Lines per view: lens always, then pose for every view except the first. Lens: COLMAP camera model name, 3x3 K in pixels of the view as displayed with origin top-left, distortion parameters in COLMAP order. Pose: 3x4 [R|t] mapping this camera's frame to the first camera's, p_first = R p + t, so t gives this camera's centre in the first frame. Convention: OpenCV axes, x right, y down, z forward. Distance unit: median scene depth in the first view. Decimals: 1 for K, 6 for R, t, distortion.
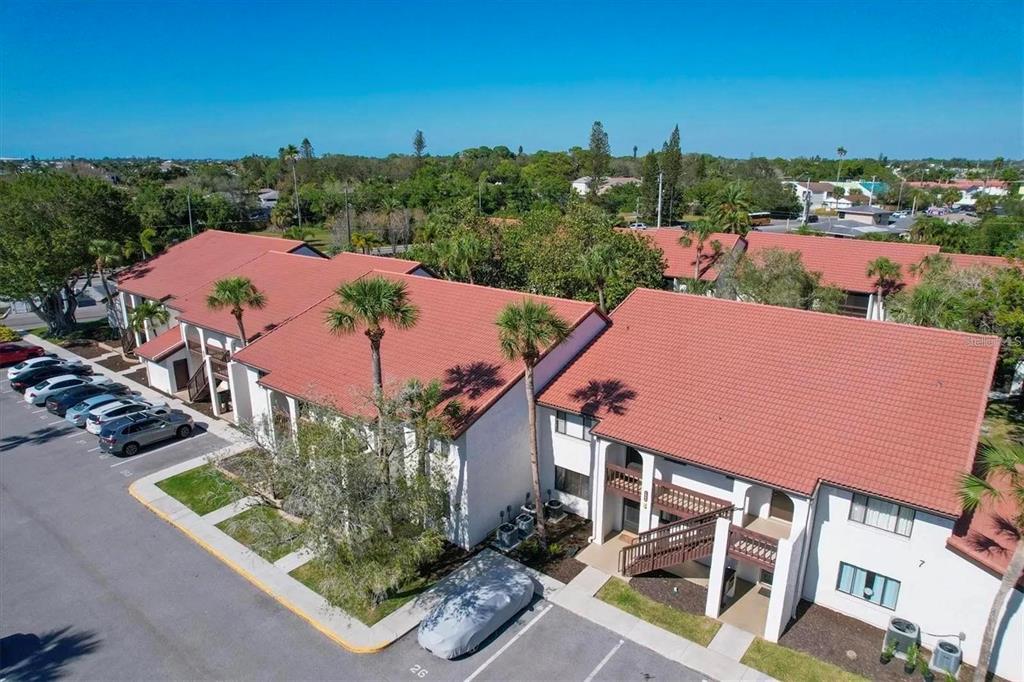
lens RADIAL K [[651.0, 0, 513.7], [0, 651.0, 356.5], [0, 0, 1]] dist [-0.037635, 0.000885]
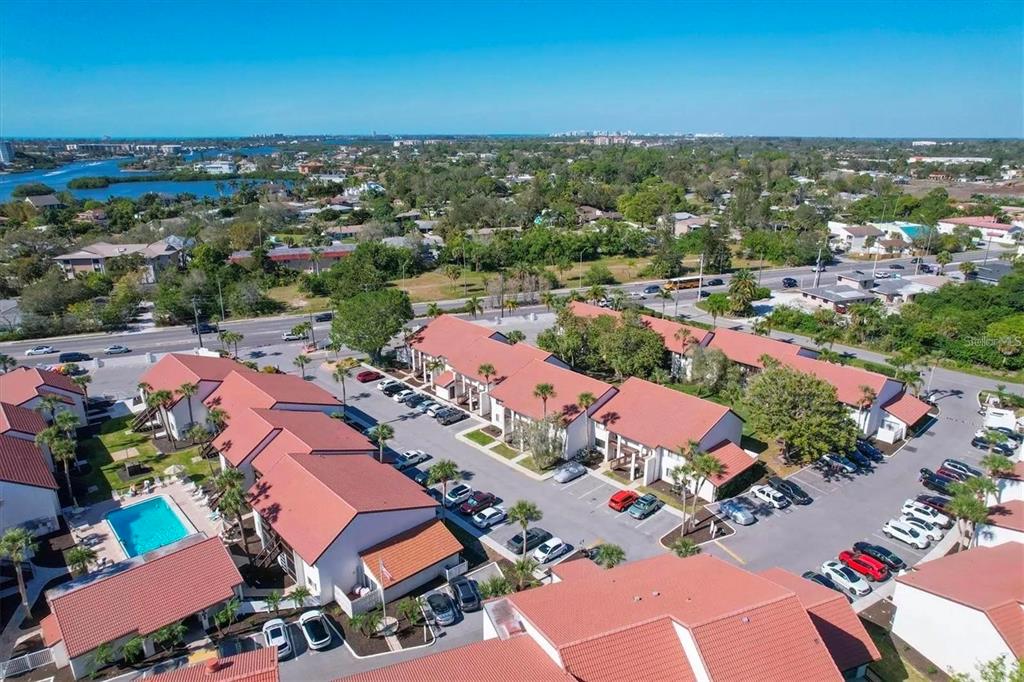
lens RADIAL K [[651.0, 0, 513.7], [0, 651.0, 356.5], [0, 0, 1]] dist [-0.037635, 0.000885]
pose [[0.987532, 0.049907, -0.149299, 0.131407], [-0.044556, 0.998246, 0.038972, -0.354651], [0.150982, -0.031834, 0.988024, -2.321557]]
